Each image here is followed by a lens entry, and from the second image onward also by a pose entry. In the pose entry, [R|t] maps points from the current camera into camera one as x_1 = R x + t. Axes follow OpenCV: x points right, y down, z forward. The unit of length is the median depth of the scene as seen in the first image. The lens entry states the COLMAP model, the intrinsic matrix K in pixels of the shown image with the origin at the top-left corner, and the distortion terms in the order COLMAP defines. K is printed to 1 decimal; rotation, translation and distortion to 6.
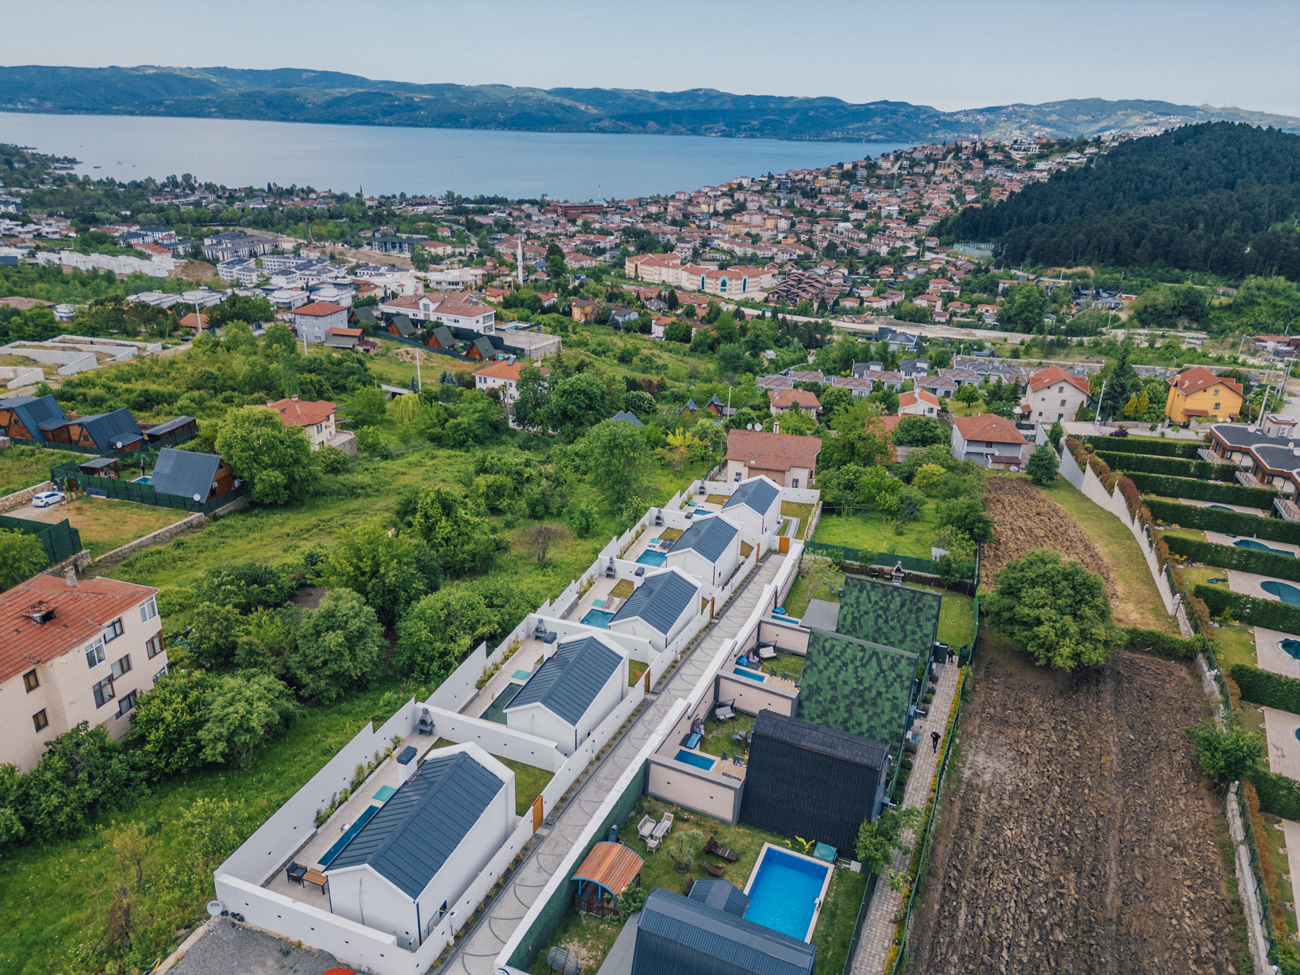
lens RADIAL K [[907.0, 0, 649.7], [0, 907.0, 487.8], [0, 0, 1]] dist [0.030284, -0.023116]
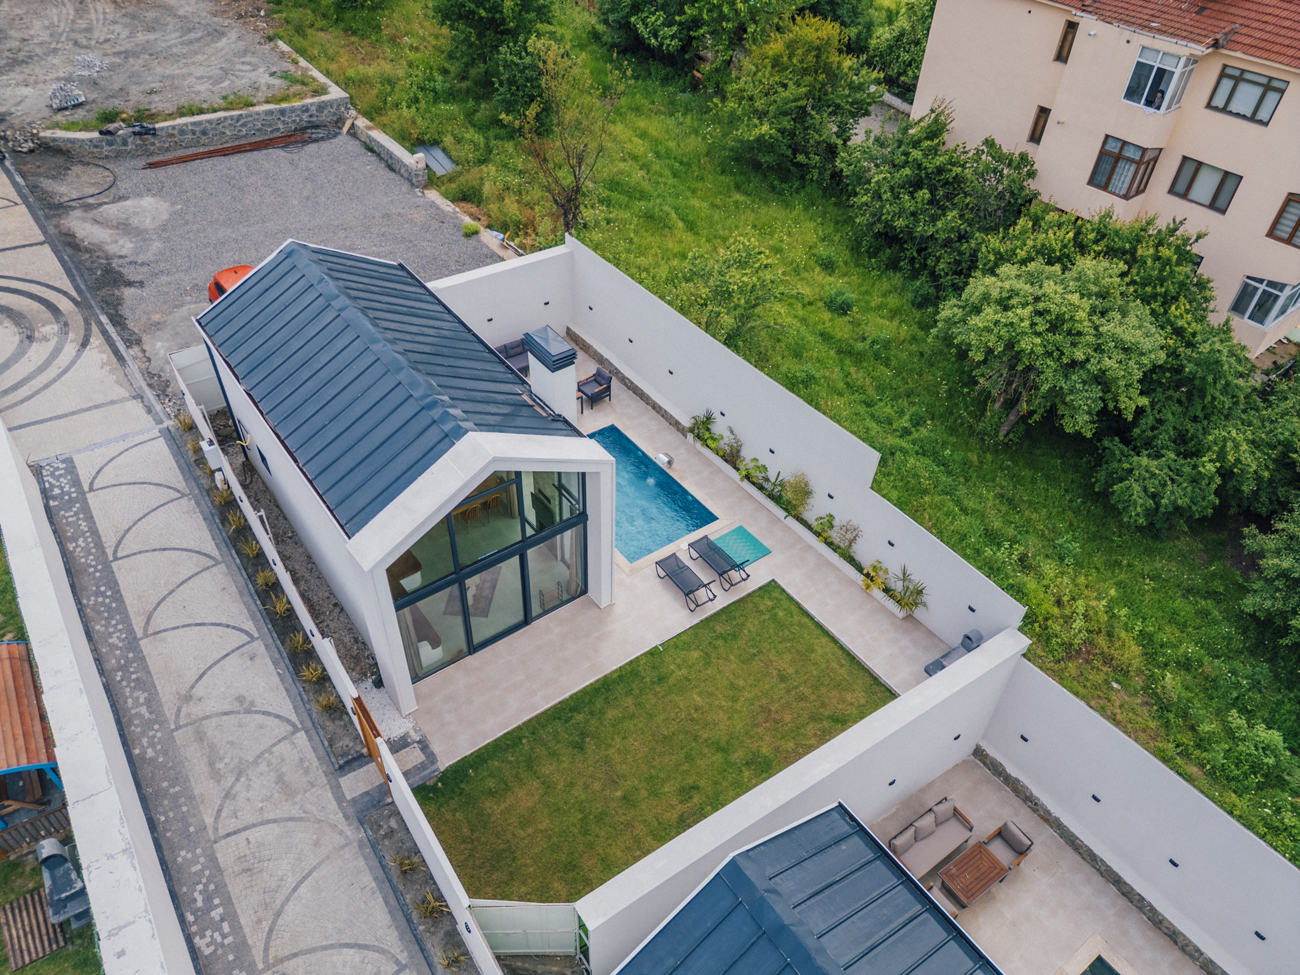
lens RADIAL K [[907.0, 0, 655.7], [0, 907.0, 487.2], [0, 0, 1]] dist [0.030284, -0.023116]
pose [[-0.535945, 0.573195, -0.619847, -0.016221], [-0.337169, 0.527783, 0.779591, -0.002476], [0.774002, 0.626811, -0.089599, 0.969794]]
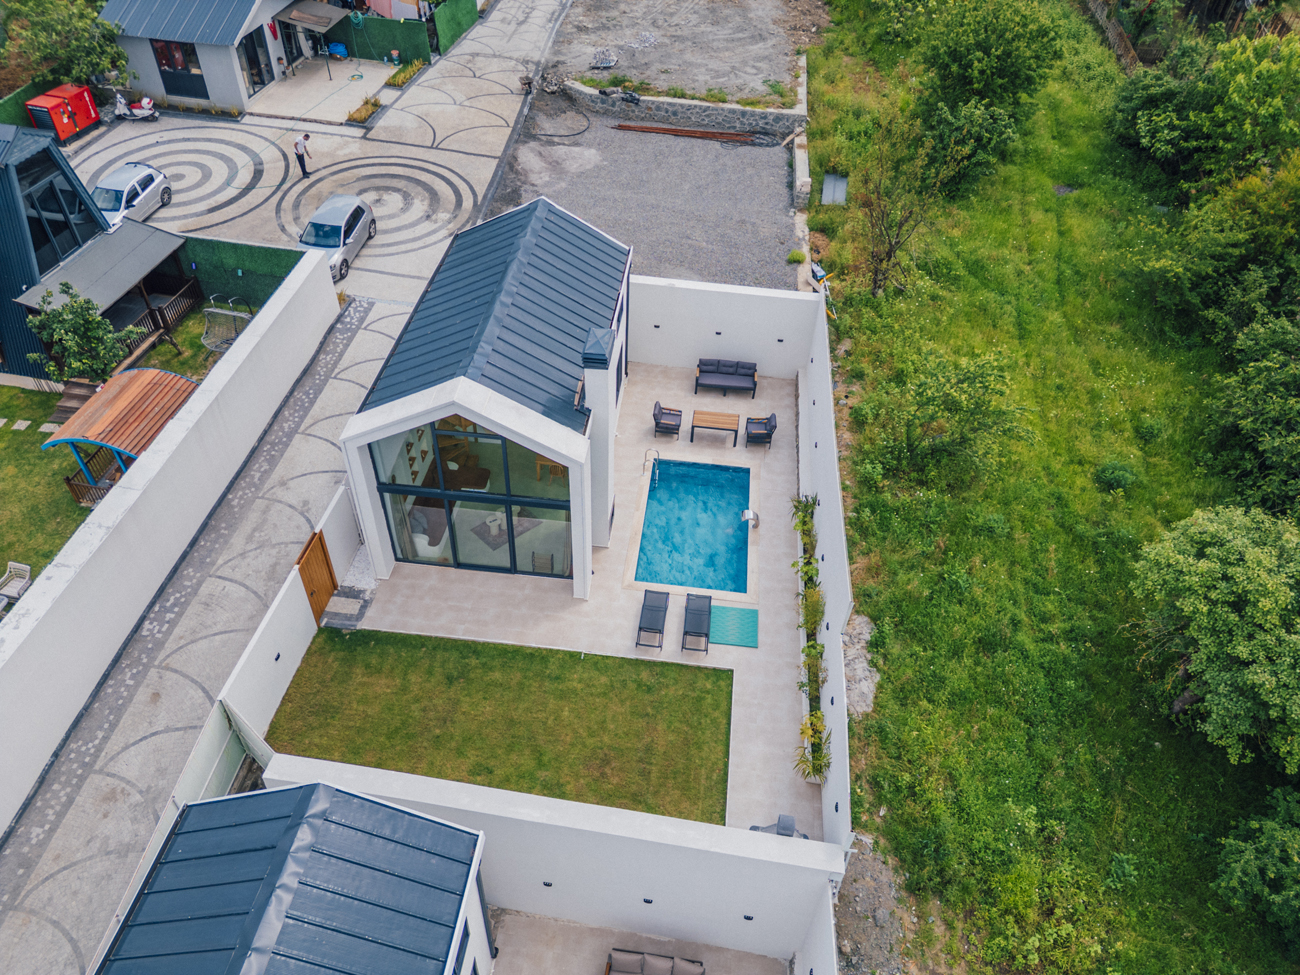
lens RADIAL K [[907.0, 0, 659.2], [0, 907.0, 485.9], [0, 0, 1]] dist [0.030284, -0.023116]
pose [[-0.966261, 0.166065, -0.196881, -0.175597], [-0.106757, 0.437418, 0.892899, -0.056150], [0.234399, 0.883792, -0.404931, 1.077427]]
